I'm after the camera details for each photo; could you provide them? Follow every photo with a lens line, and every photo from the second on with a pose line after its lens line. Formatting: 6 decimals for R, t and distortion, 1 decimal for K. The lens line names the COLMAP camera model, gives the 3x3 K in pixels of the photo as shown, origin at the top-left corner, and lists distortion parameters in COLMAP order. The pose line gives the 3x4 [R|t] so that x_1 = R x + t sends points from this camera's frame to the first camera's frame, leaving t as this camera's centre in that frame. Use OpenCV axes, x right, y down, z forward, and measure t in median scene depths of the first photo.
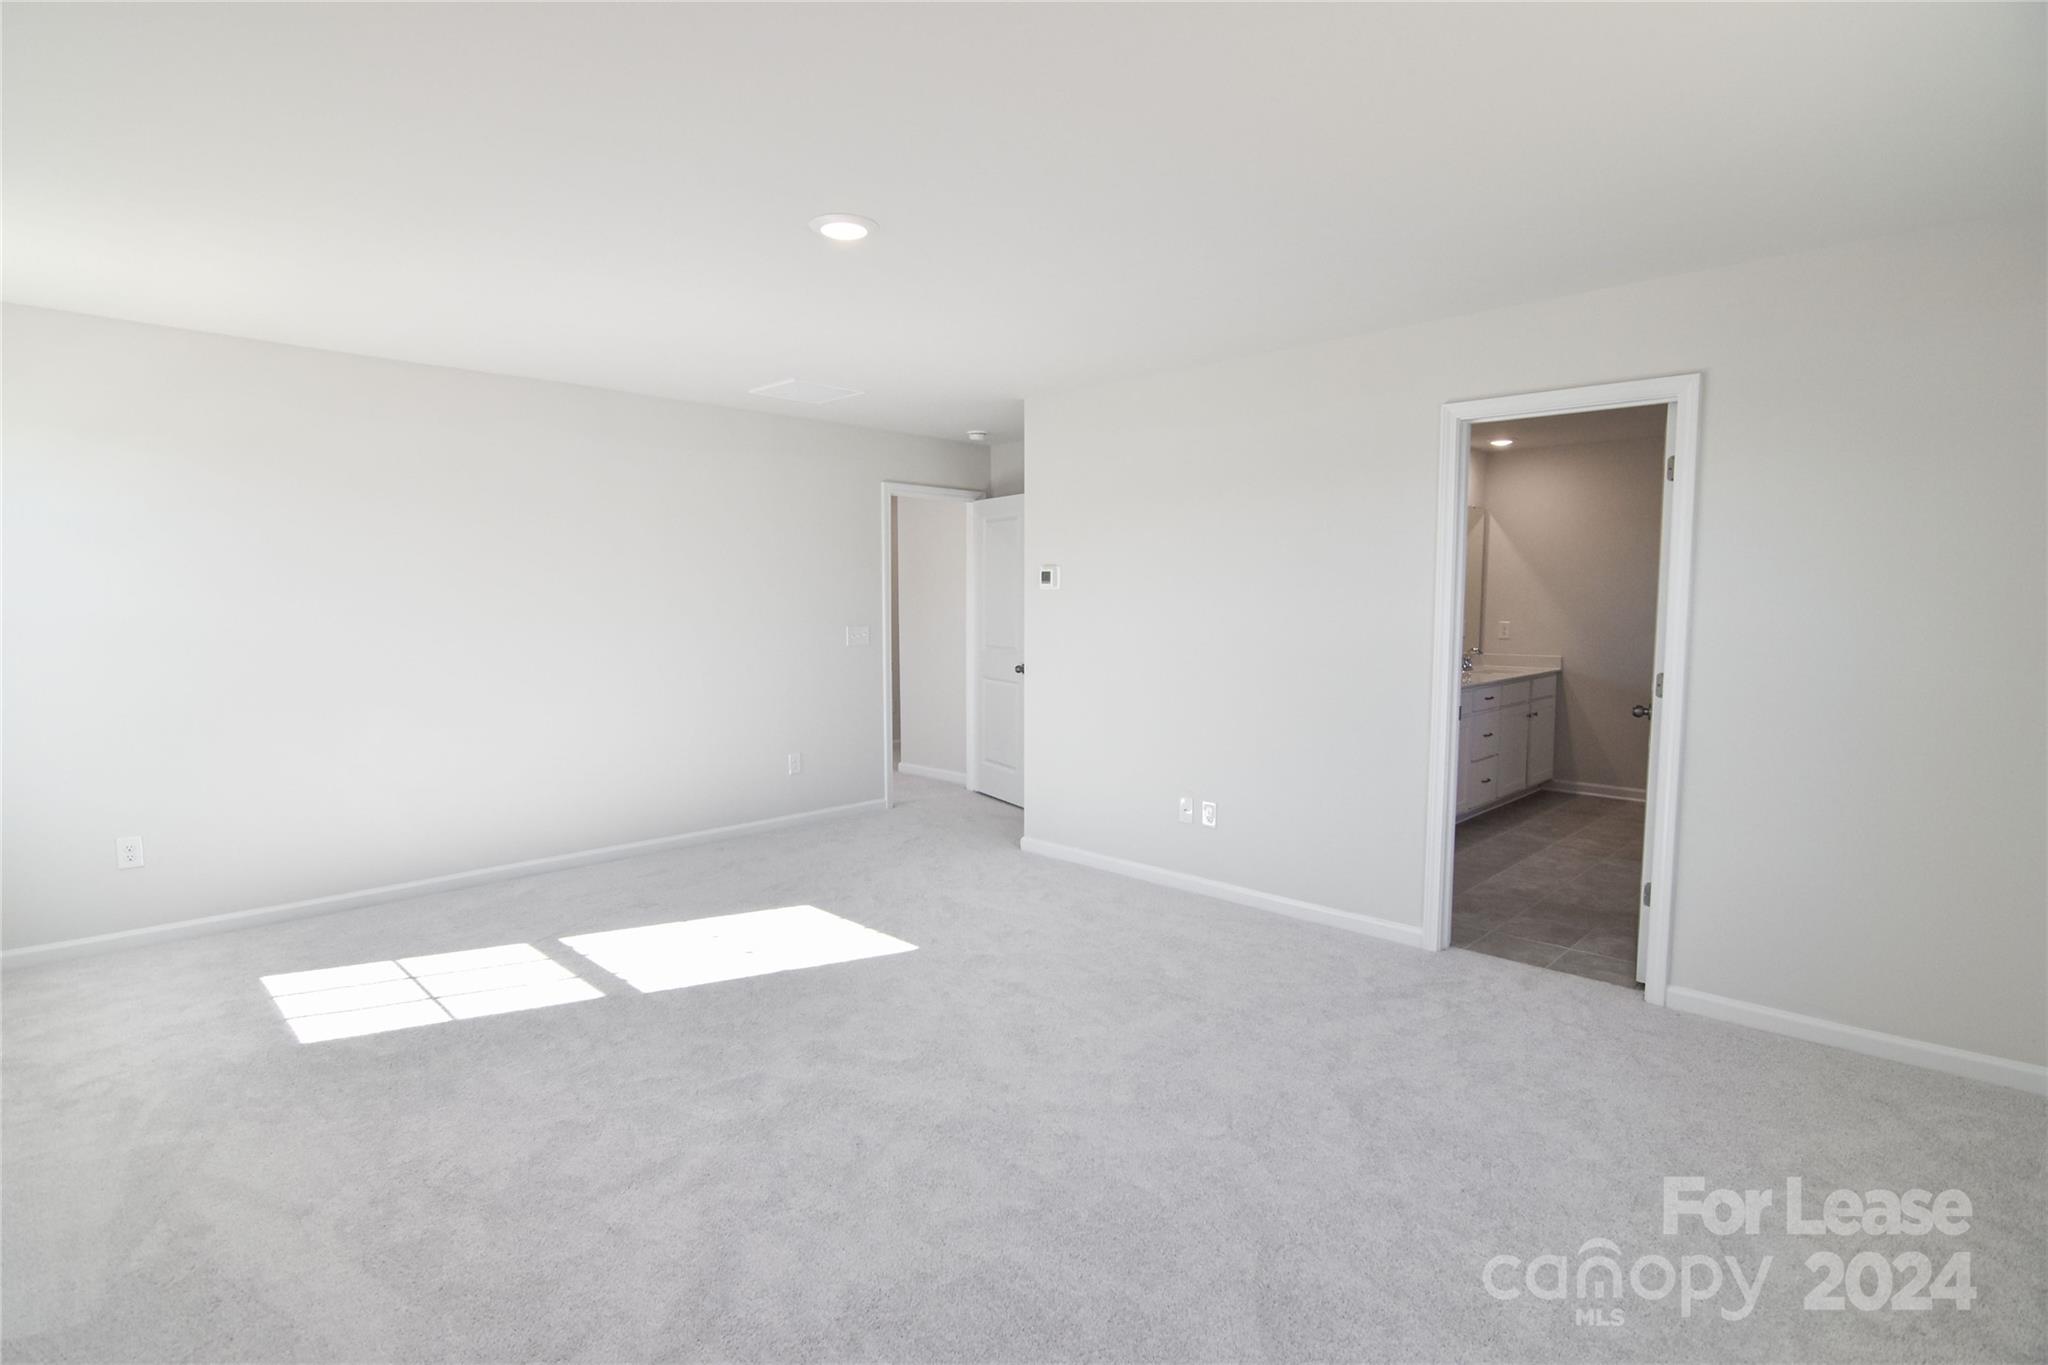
lens RADIAL K [[999.9, 0, 1025.3], [0, 999.9, 676.3], [0, 0, 1]] dist [-0.001035, -0.011221]
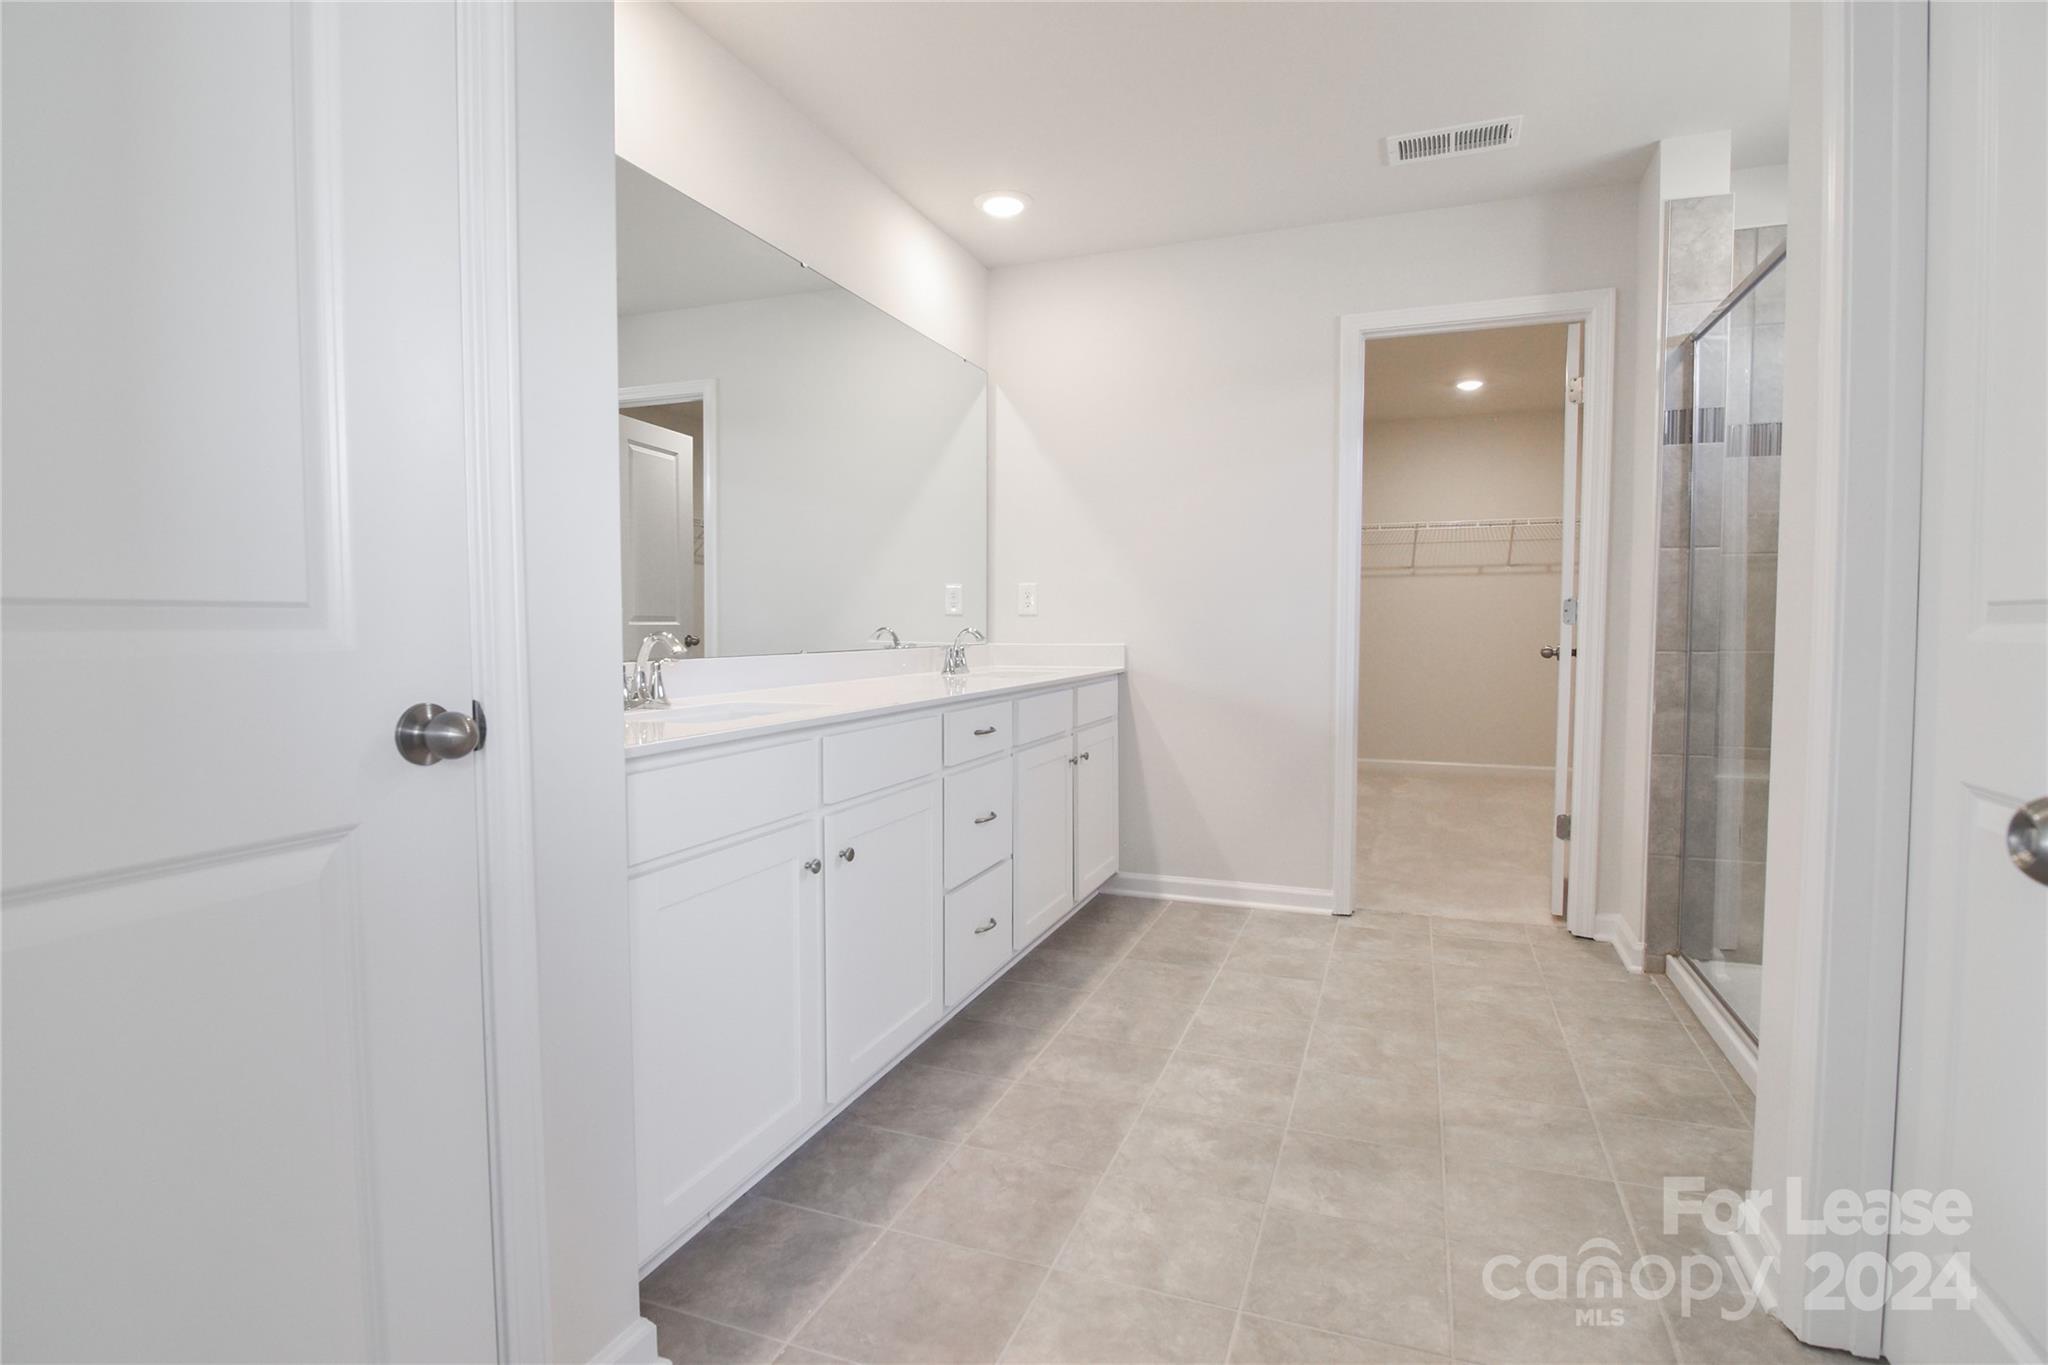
lens RADIAL K [[999.9, 0, 1025.3], [0, 999.9, 676.3], [0, 0, 1]] dist [-0.001035, -0.011221]
pose [[0.916242, -0.024241, 0.399892, 0.282404], [0.036845, 0.999036, -0.023859, 0.008706], [-0.398928, 0.036594, 0.916252, 0.548699]]
